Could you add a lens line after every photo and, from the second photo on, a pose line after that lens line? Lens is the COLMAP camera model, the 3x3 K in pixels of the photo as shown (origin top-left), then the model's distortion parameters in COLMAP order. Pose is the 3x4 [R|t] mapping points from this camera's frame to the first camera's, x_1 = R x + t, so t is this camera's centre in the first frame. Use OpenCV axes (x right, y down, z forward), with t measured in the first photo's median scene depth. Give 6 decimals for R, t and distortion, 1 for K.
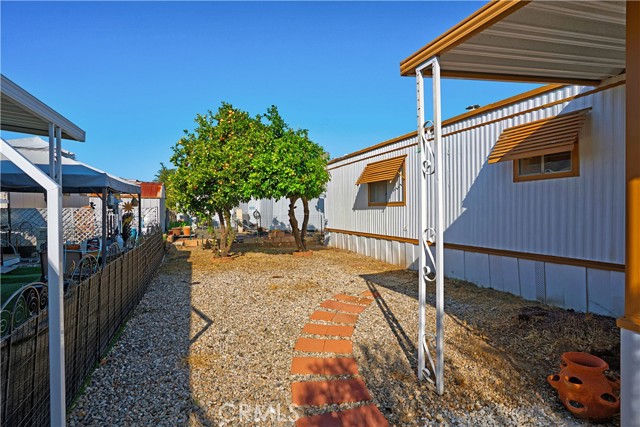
lens RADIAL K [[315.8, 0, 321.4], [0, 315.8, 212.1], [0, 0, 1]] dist [-0.050374, 0.015432]
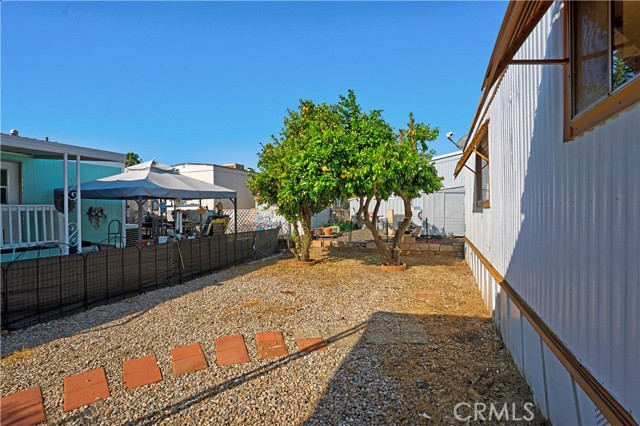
lens RADIAL K [[315.8, 0, 319.2], [0, 315.8, 212.0], [0, 0, 1]] dist [-0.050374, 0.015432]
pose [[0.718099, 0.005523, -0.695919, 0.666355], [-0.002820, 0.999983, 0.005027, -0.021189], [0.695935, -0.001647, 0.718103, 0.579168]]
